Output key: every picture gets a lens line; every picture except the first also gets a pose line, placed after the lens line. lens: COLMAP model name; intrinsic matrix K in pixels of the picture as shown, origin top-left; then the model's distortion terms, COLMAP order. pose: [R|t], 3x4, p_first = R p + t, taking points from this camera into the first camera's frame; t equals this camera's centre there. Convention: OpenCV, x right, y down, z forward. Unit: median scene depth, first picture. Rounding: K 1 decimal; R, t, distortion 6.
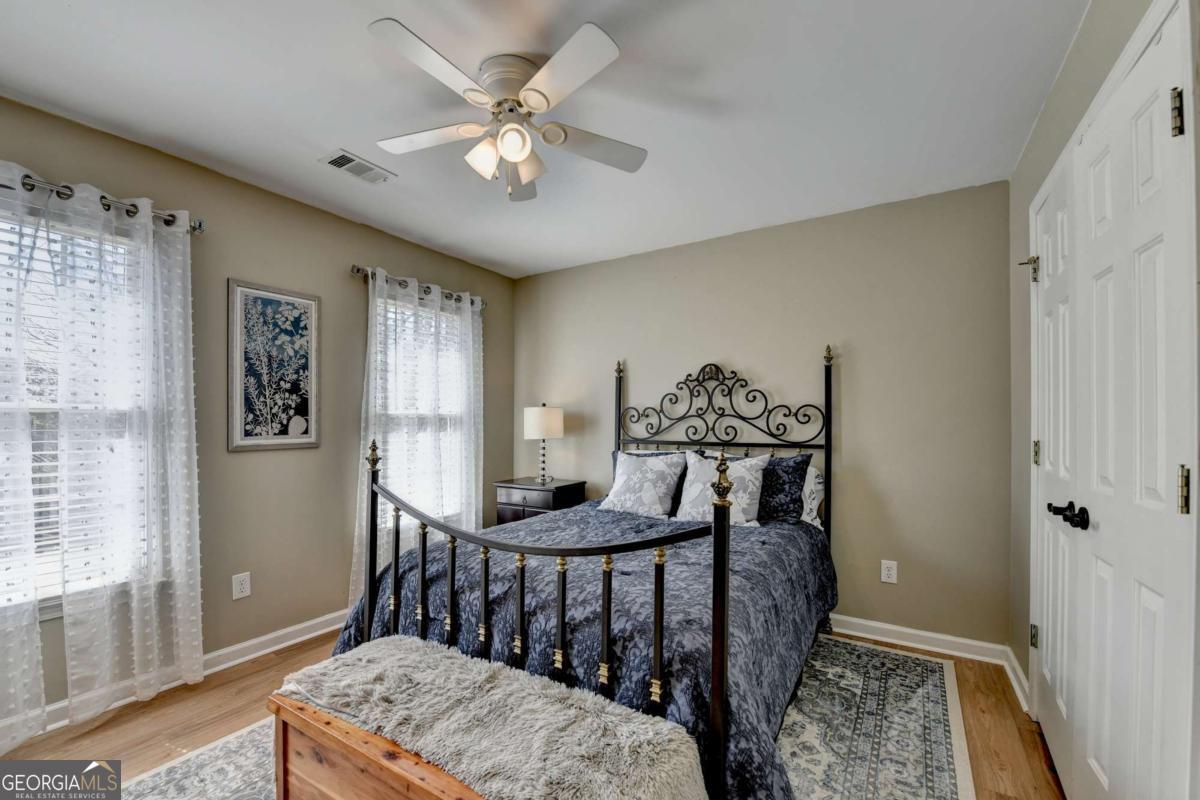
lens RADIAL K [[484.5, 0, 596.2], [0, 484.5, 418.6], [0, 0, 1]] dist [-0.030675, 0.000060]
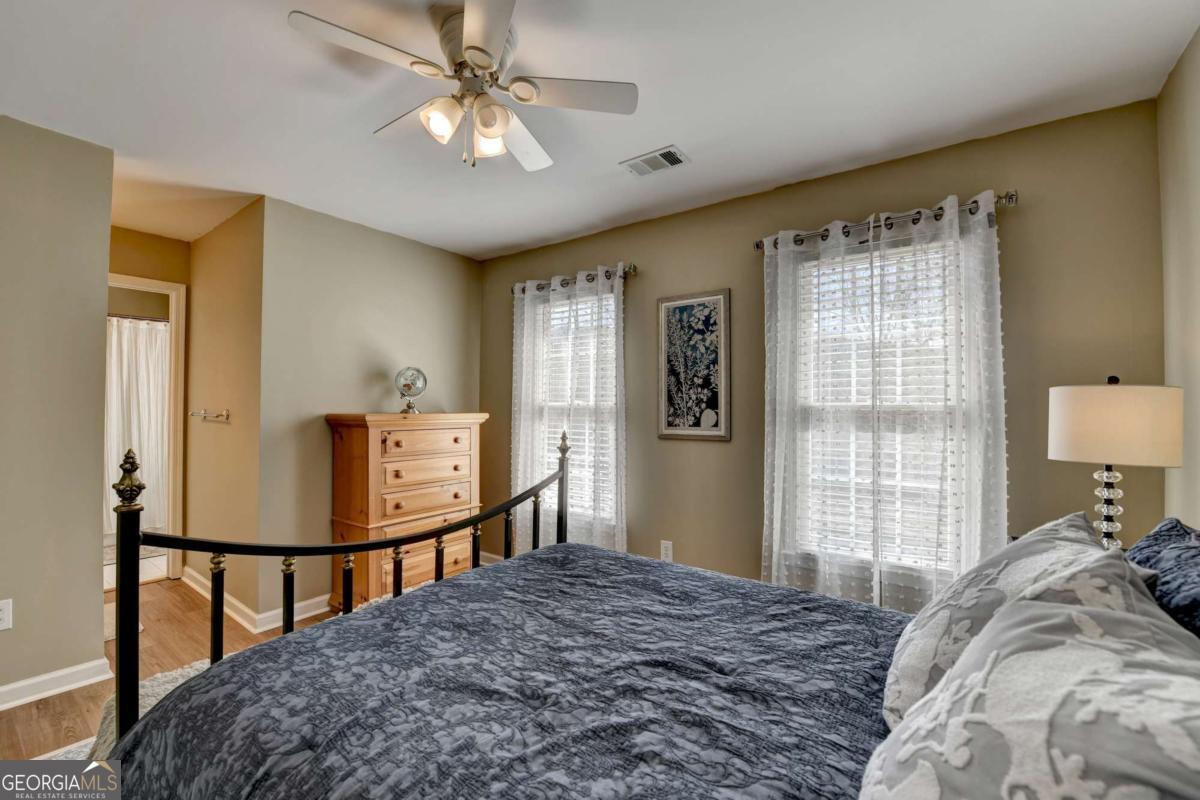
lens RADIAL K [[490.4, 0, 588.6], [0, 490.4, 402.9], [0, 0, 1]] dist [-0.009880, -0.000245]
pose [[-0.065006, -0.012551, -0.997806, 0.471060], [-0.000271, 0.999921, -0.012560, -0.005768], [0.997885, -0.000547, -0.065004, 0.819693]]
